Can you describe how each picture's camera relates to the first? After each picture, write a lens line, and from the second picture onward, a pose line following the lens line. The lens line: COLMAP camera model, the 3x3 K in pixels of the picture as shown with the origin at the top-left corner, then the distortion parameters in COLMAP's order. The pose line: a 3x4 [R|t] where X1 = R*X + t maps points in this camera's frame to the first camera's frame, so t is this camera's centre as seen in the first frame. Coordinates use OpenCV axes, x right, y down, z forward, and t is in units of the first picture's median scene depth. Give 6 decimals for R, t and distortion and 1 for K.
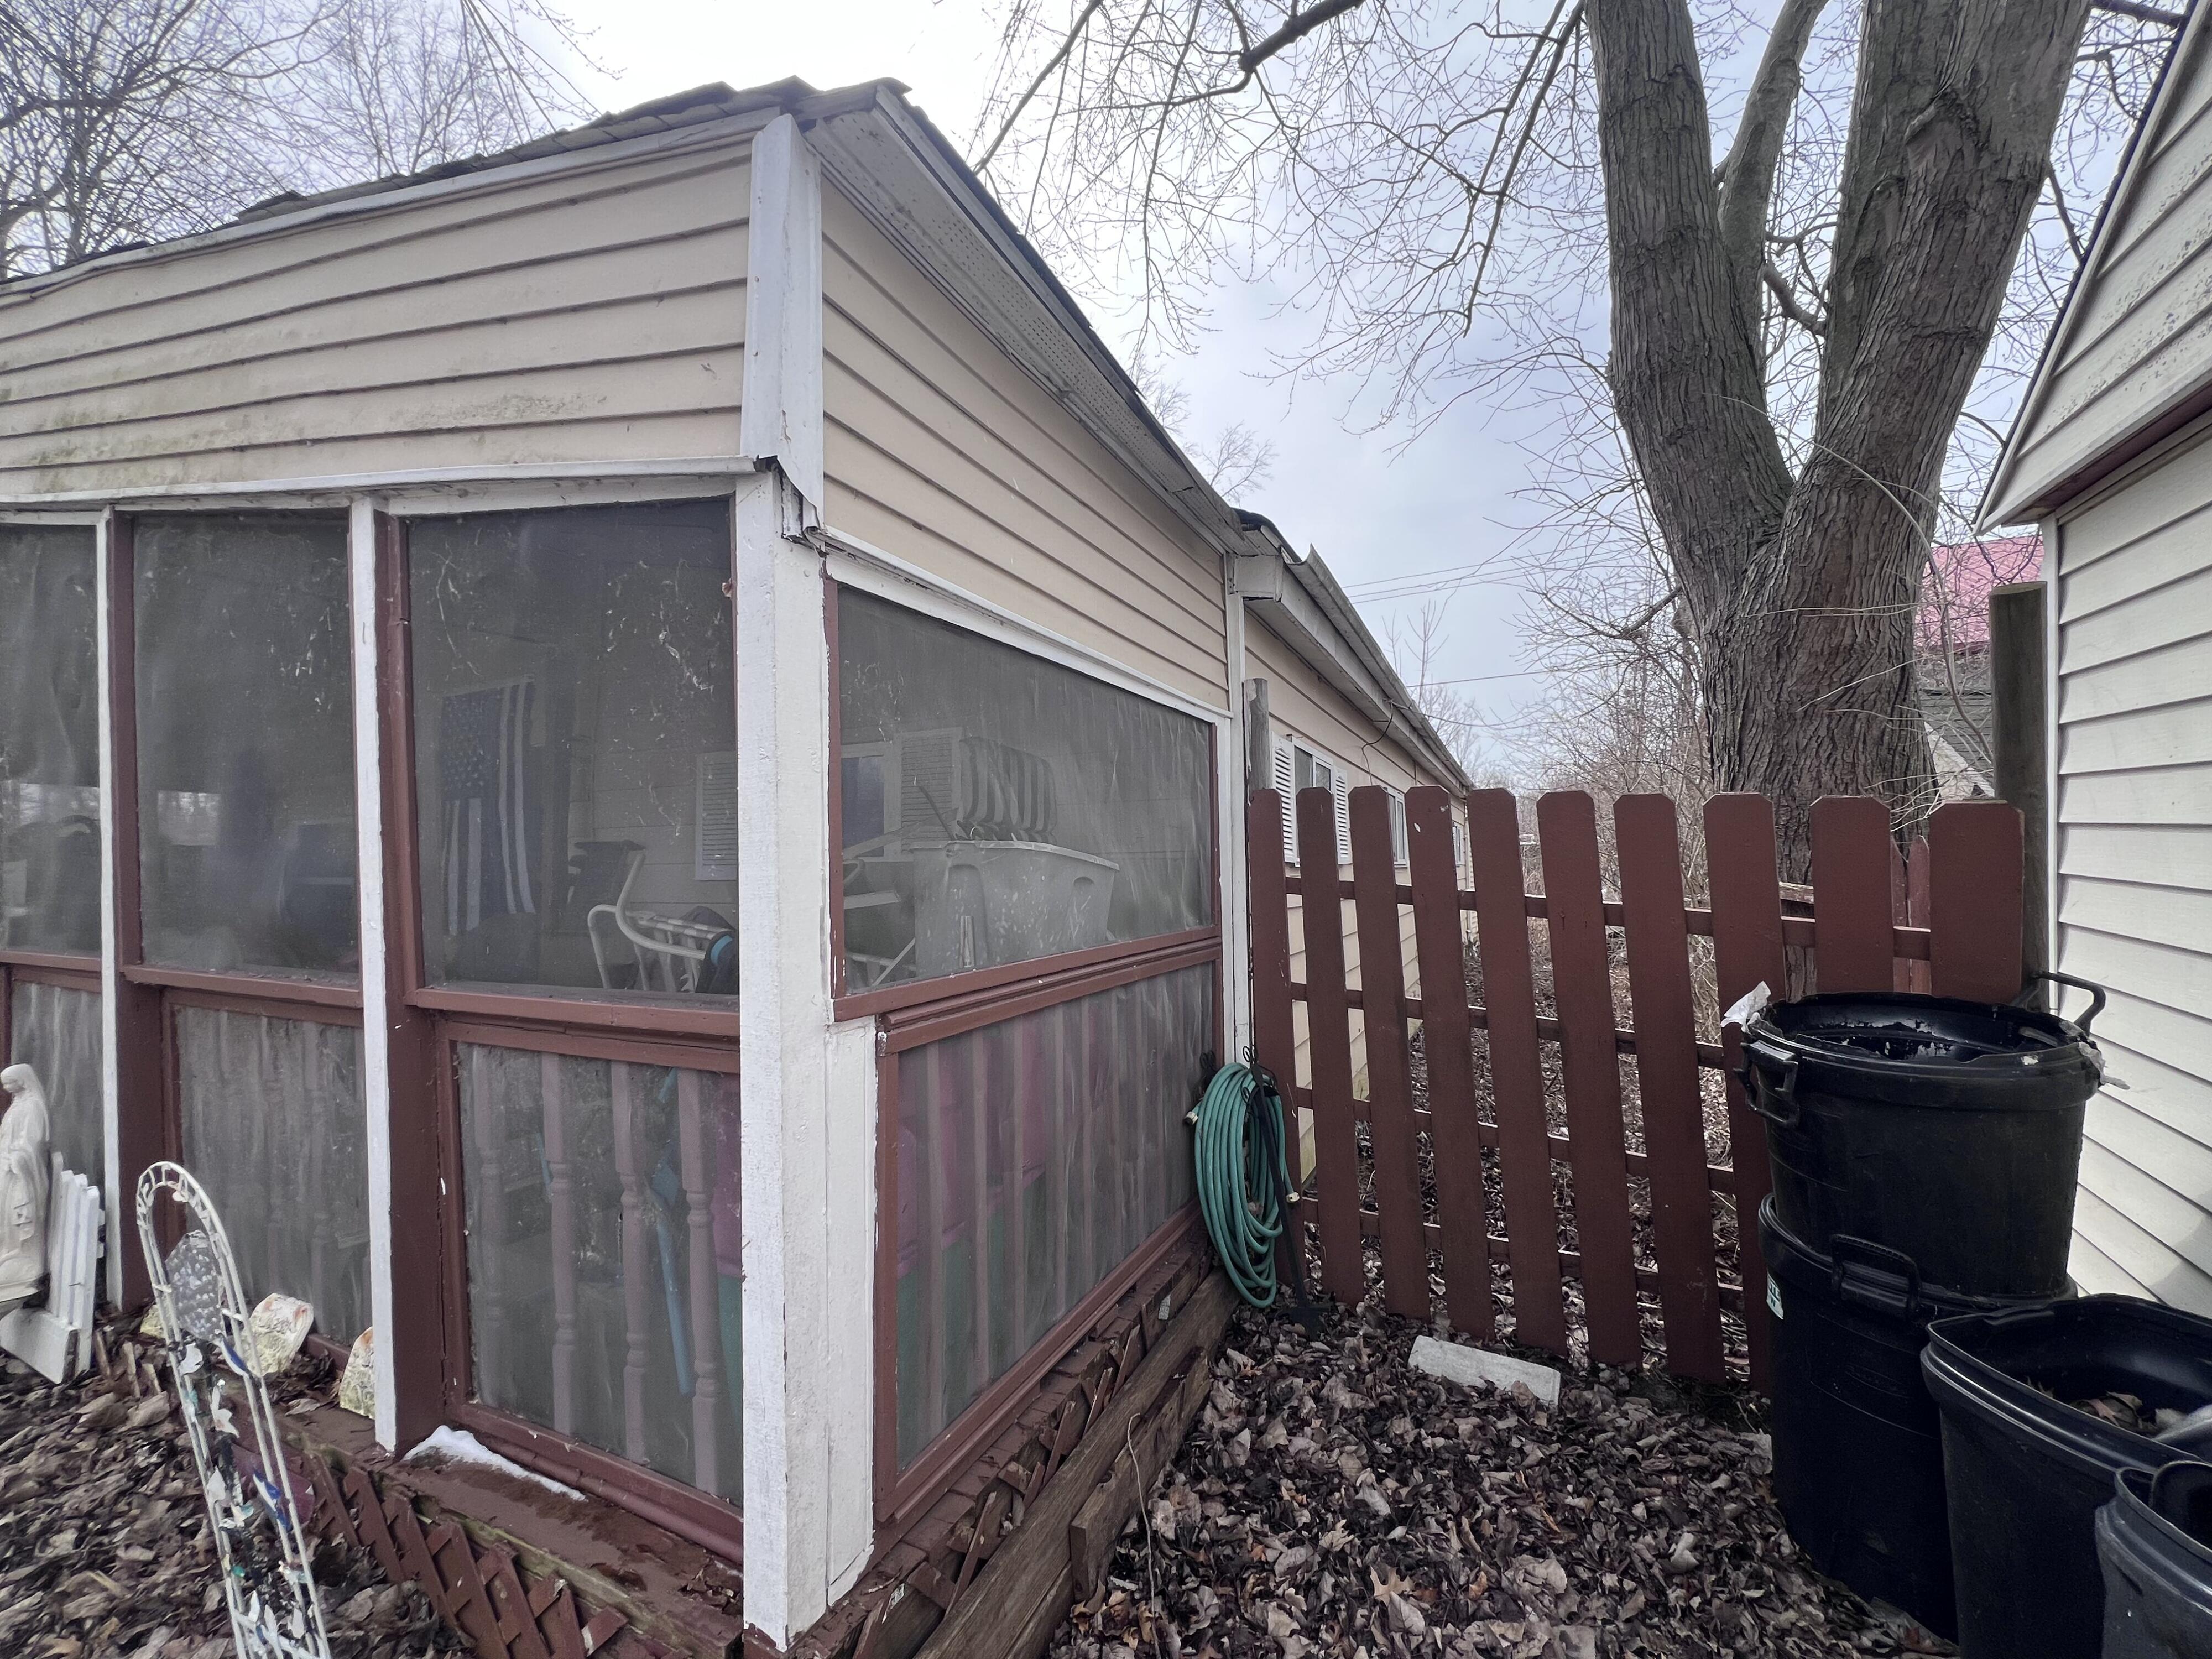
lens RADIAL K [[872.9, 0, 1095.5], [0, 872.9, 833.2], [0, 0, 1]] dist [-0.001388, -0.000161]
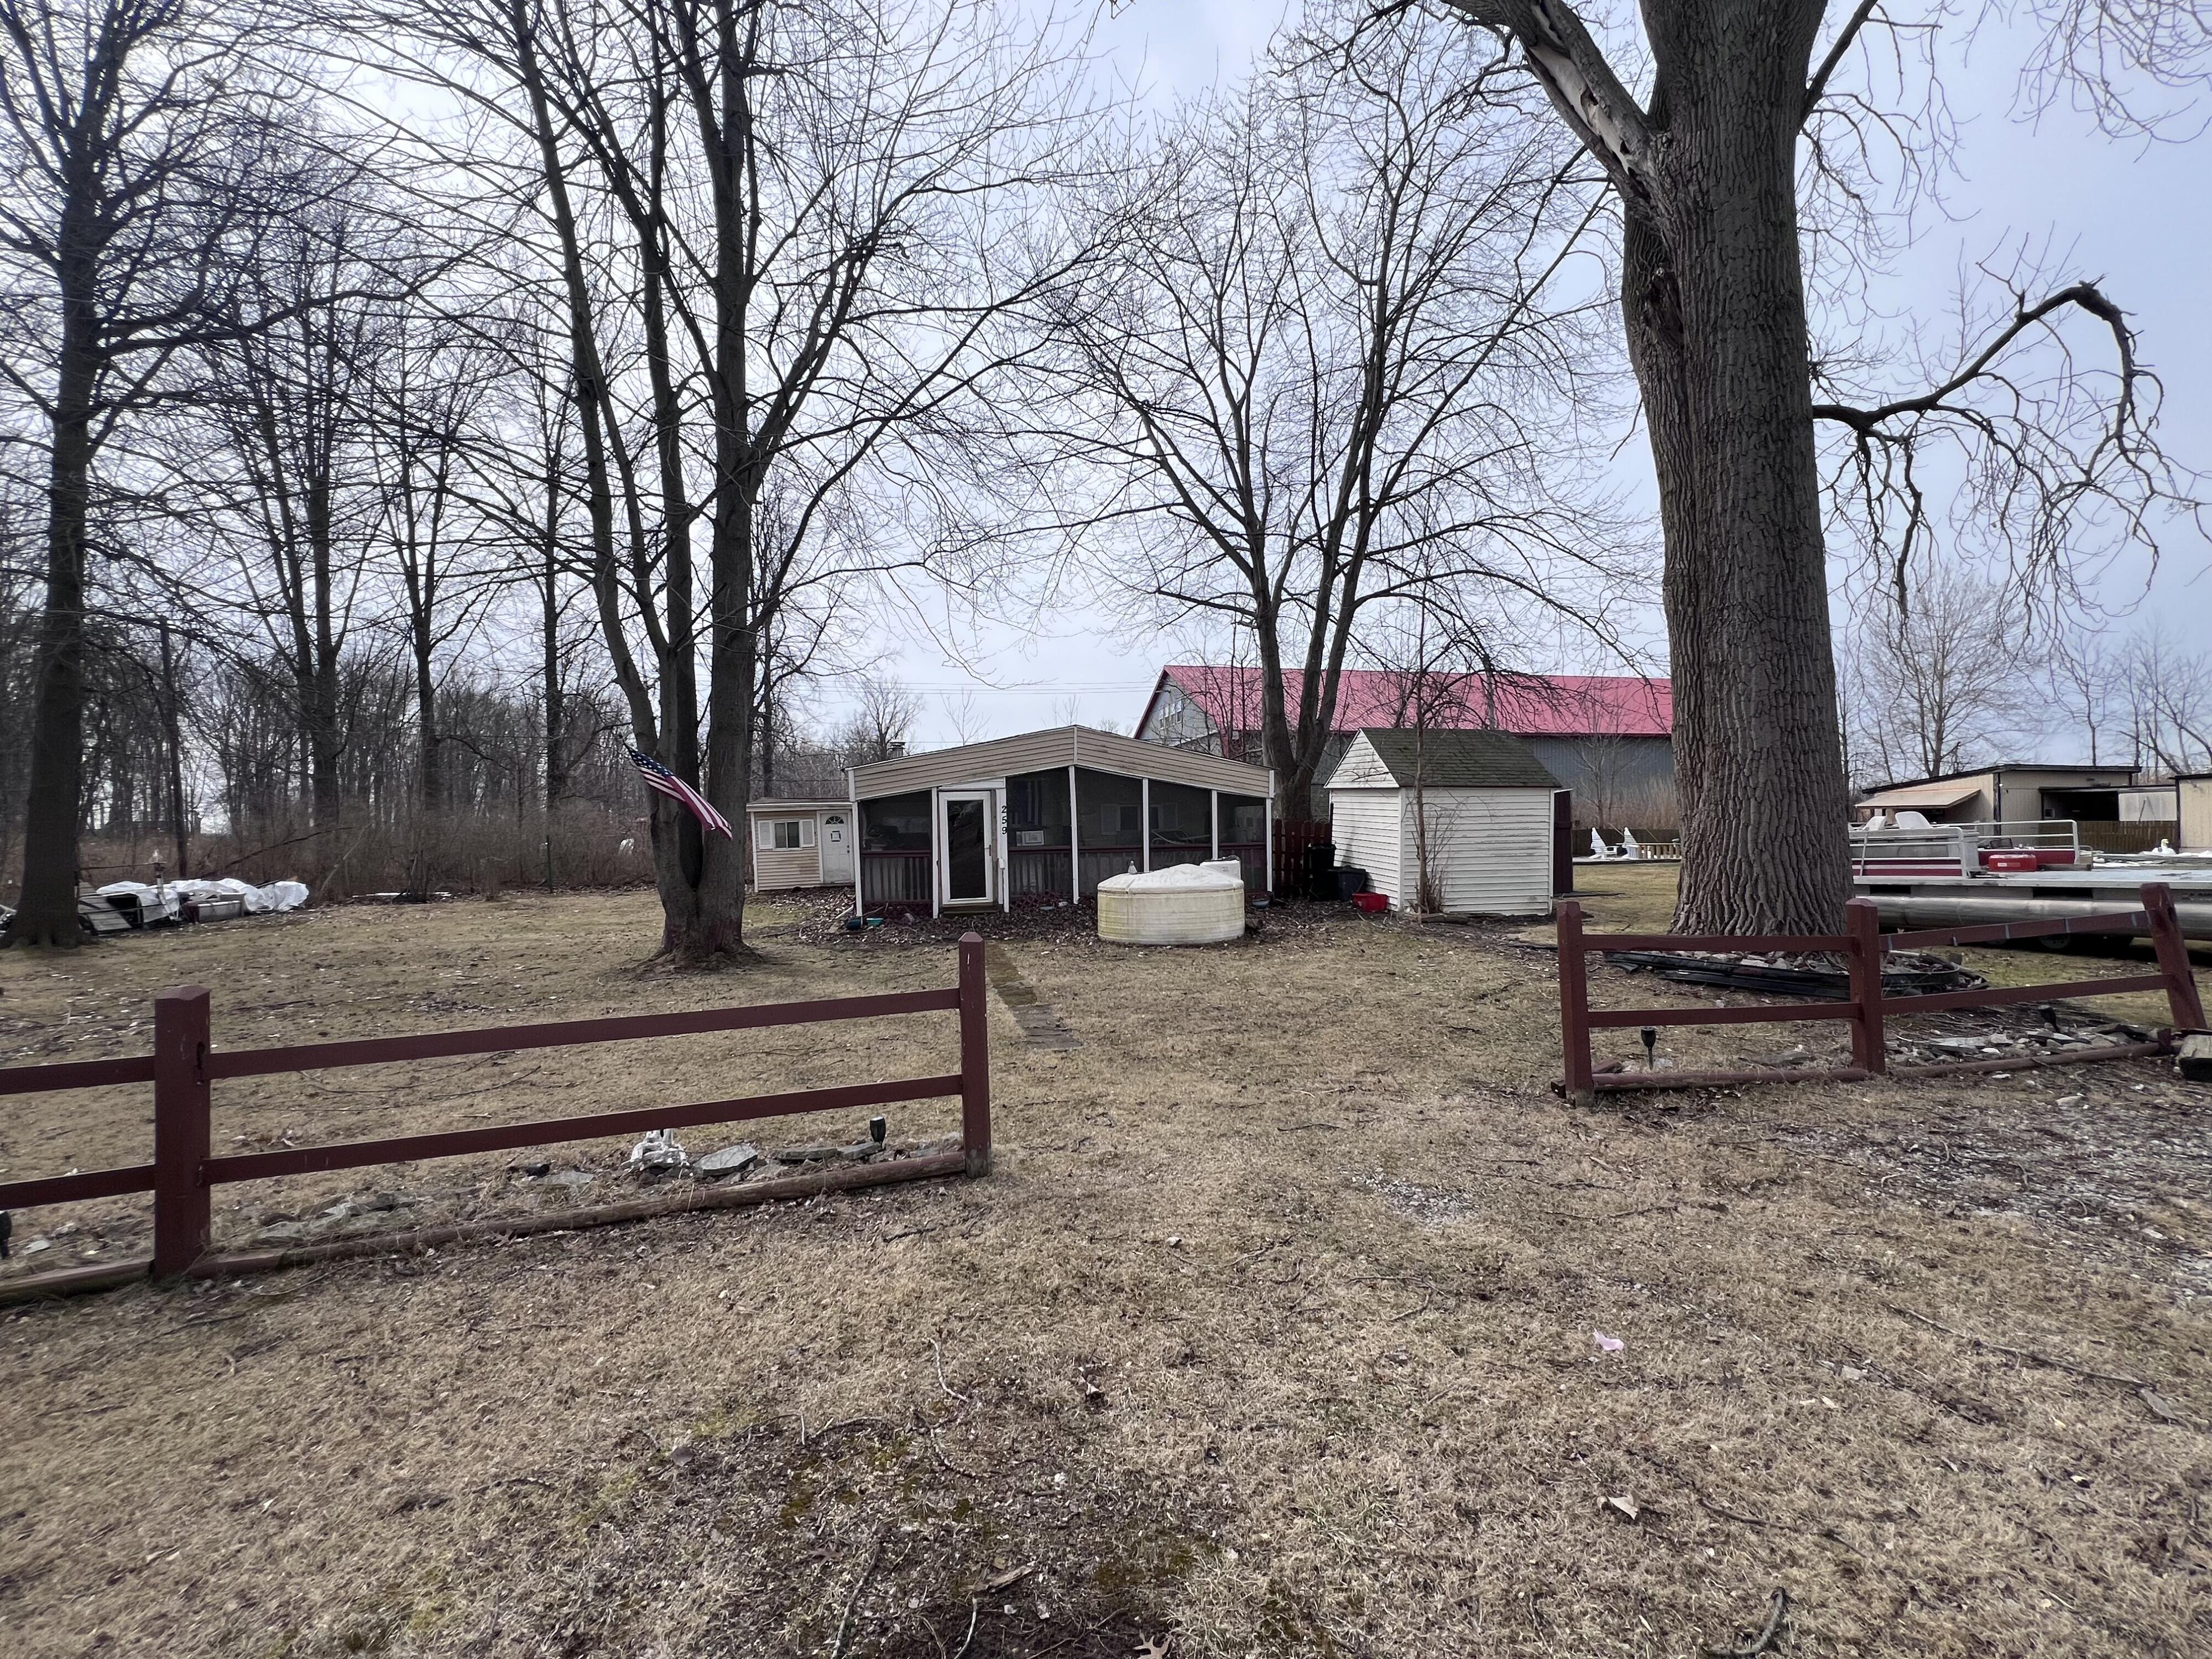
lens RADIAL K [[872.9, 0, 1095.5], [0, 872.9, 833.2], [0, 0, 1]] dist [-0.001388, -0.000161]
pose [[0.792837, -0.013049, 0.609294, -3.744465], [-0.005980, 0.999556, 0.029188, -0.098692], [-0.609404, -0.026785, 0.792407, -2.772241]]
